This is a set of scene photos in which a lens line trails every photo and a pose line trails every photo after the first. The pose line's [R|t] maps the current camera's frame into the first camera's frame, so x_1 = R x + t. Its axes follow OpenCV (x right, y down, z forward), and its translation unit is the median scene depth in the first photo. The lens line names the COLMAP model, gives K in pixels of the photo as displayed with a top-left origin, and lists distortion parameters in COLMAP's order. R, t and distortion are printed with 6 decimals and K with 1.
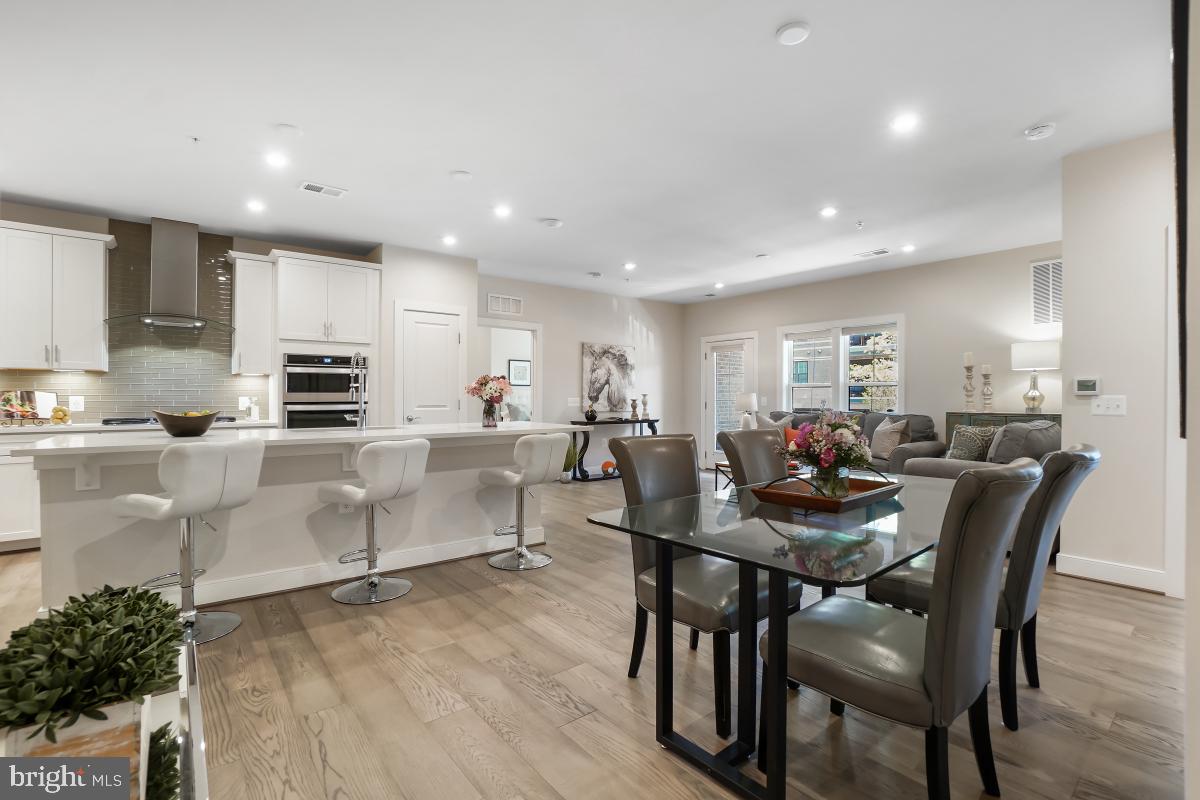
lens RADIAL K [[546.3, 0, 593.5], [0, 546.3, 397.3], [0, 0, 1]] dist [0.009869, -0.002095]
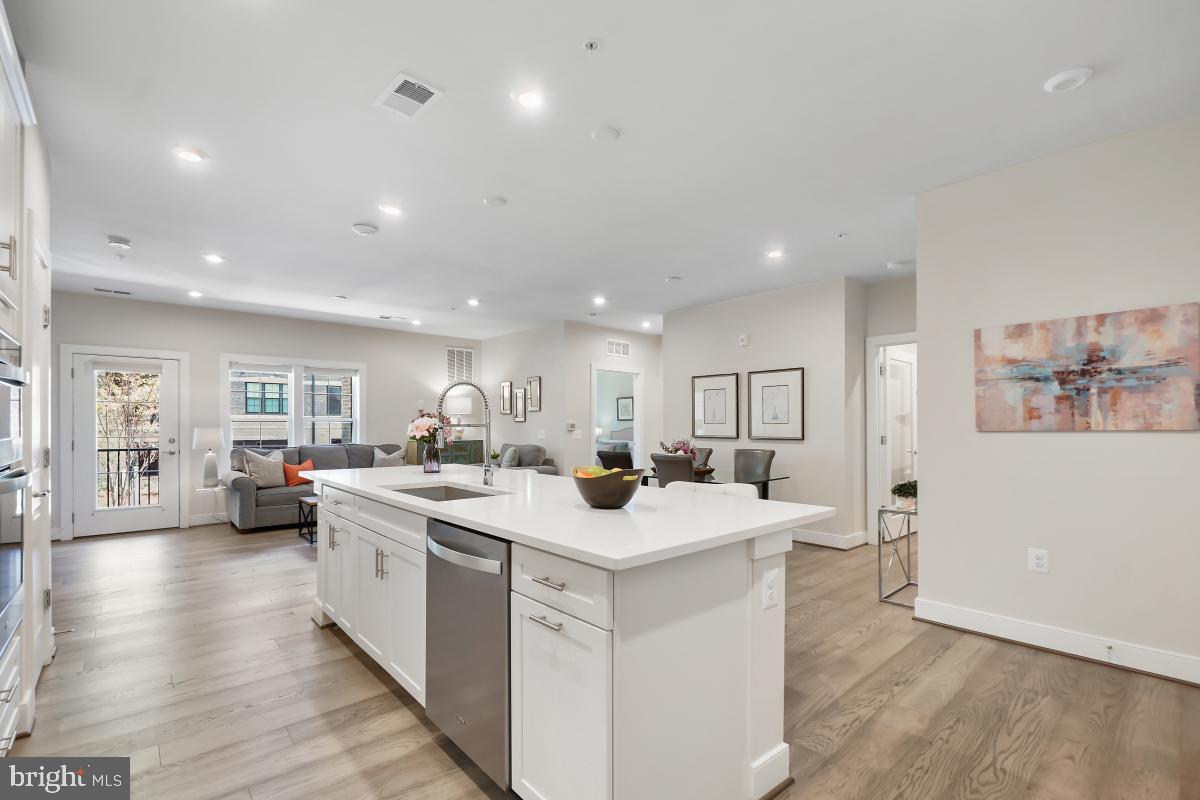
lens RADIAL K [[530.4, 0, 607.0], [0, 530.4, 429.2], [0, 0, 1]] dist [-0.001353, -0.001904]
pose [[-0.073632, -0.006809, 0.997262, -0.898538], [-0.000831, 0.999977, 0.006767, -0.016517], [-0.997285, -0.000330, -0.073636, 0.681508]]
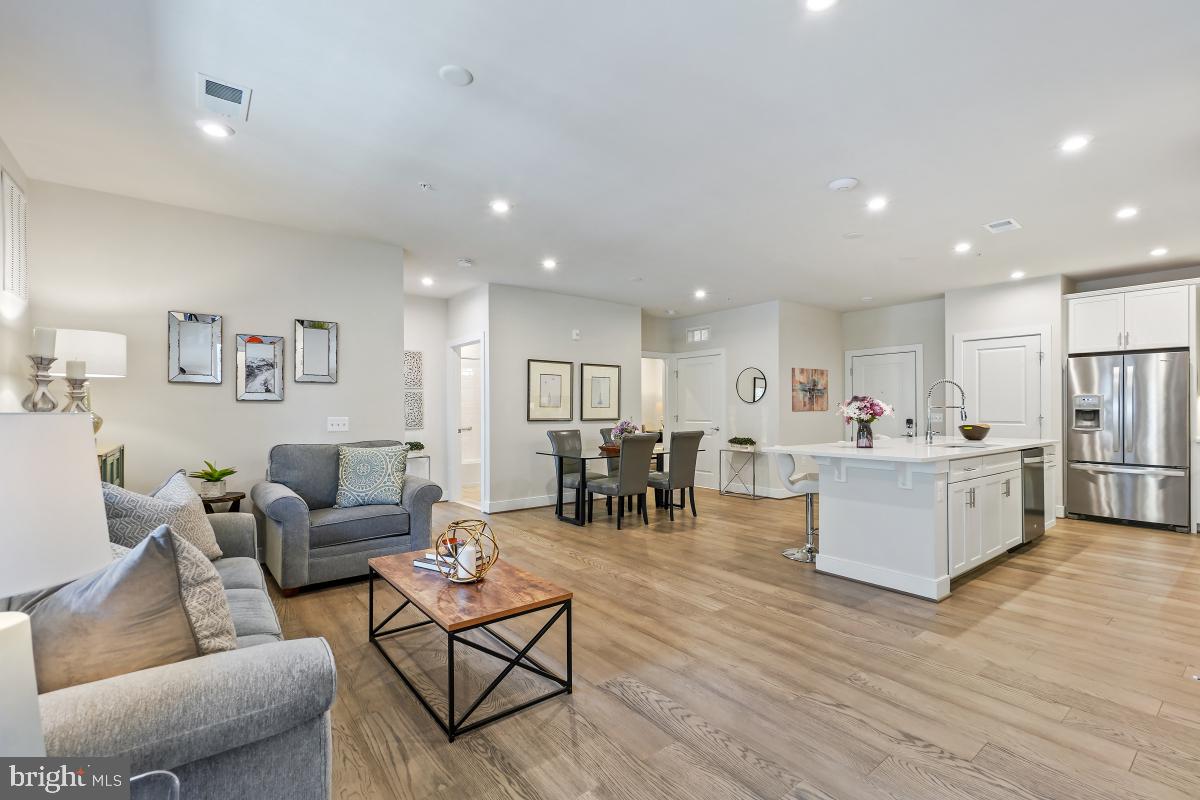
lens RADIAL K [[530.4, 0, 601.0], [0, 530.4, 404.0], [0, 0, 1]] dist [-0.001353, -0.001904]
pose [[-0.999980, 0.001570, 0.006140, 0.244467], [0.001499, 0.999934, -0.011427, -0.013731], [-0.006157, -0.011418, -0.999916, 1.699075]]
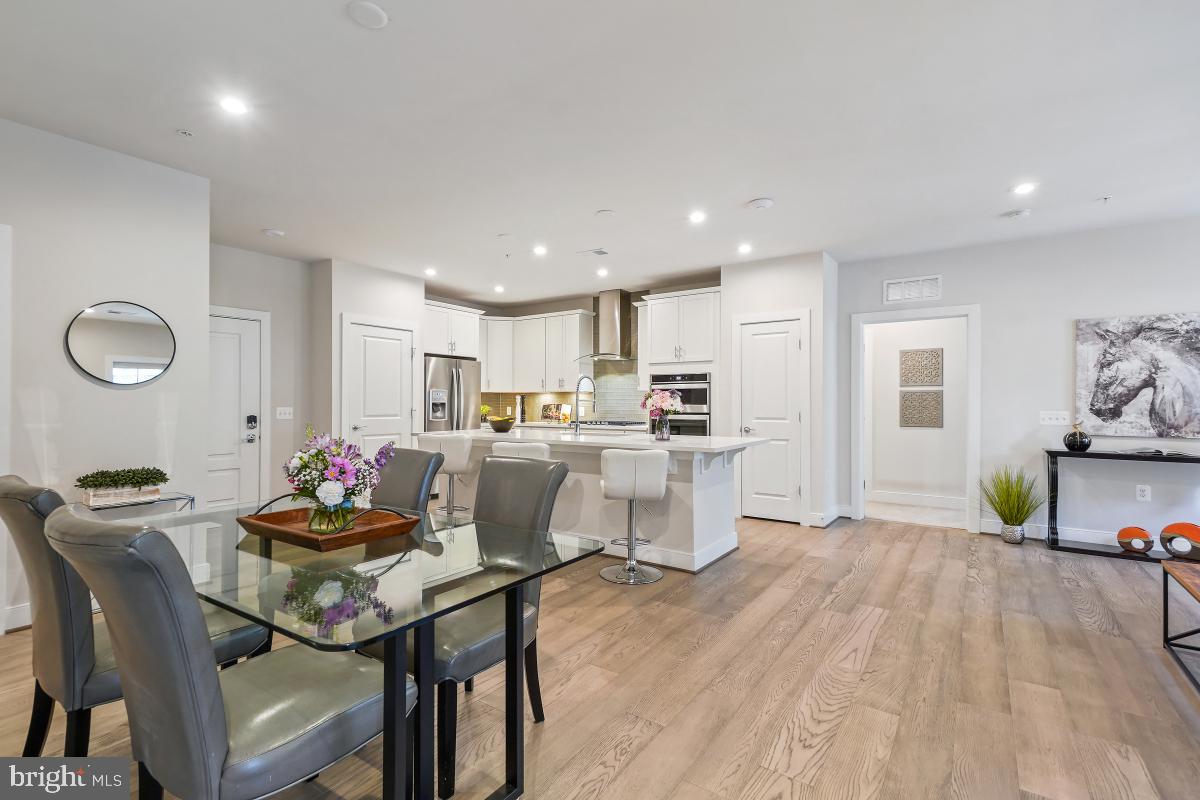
lens RADIAL K [[546.3, 0, 605.0], [0, 546.3, 396.9], [0, 0, 1]] dist [0.009869, -0.002095]
pose [[0.302225, -0.011085, -0.953172, 0.638438], [-0.000769, 0.999929, -0.011872, -0.012157], [0.953236, 0.004321, 0.302196, 0.515785]]
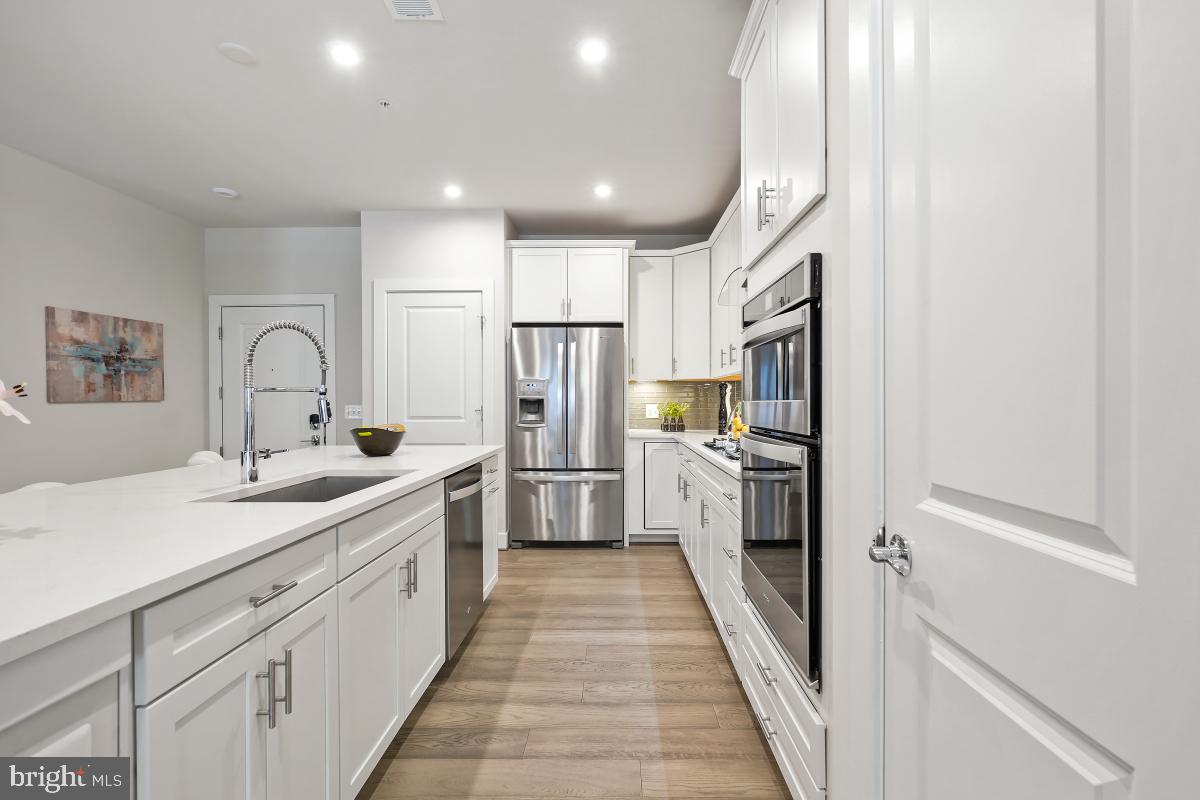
lens RADIAL K [[571.9, 0, 599.5], [0, 571.9, 403.9], [0, 0, 1]] dist [0.013531, -0.000925]
pose [[-0.637588, 0.006113, -0.770353, -0.170370], [0.003866, 0.999981, 0.004736, -0.008751], [0.770367, 0.000041, -0.637600, 1.209364]]
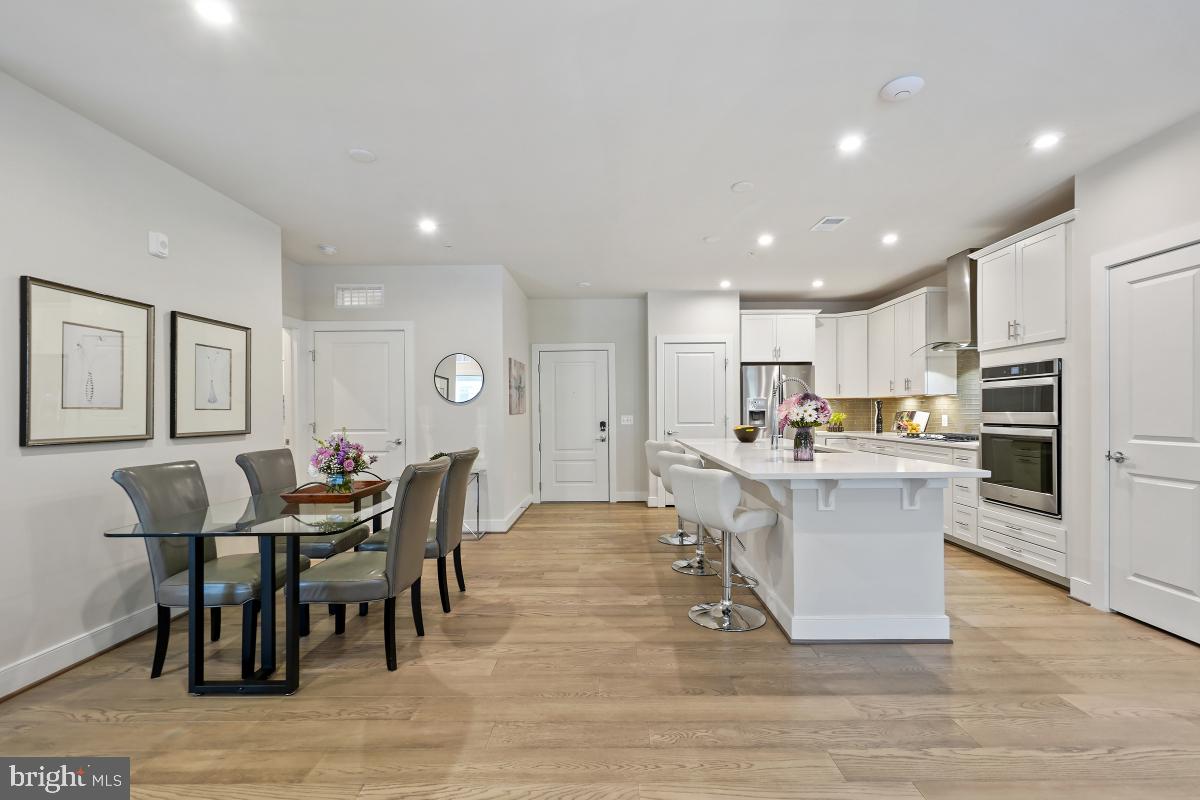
lens RADIAL K [[530.4, 0, 607.6], [0, 530.4, 421.6], [0, 0, 1]] dist [-0.001353, -0.001904]
pose [[-0.623688, 0.019794, -0.781423, 0.482085], [0.007994, 0.999789, 0.018945, -0.014590], [0.781633, 0.005569, -0.623714, 1.079029]]
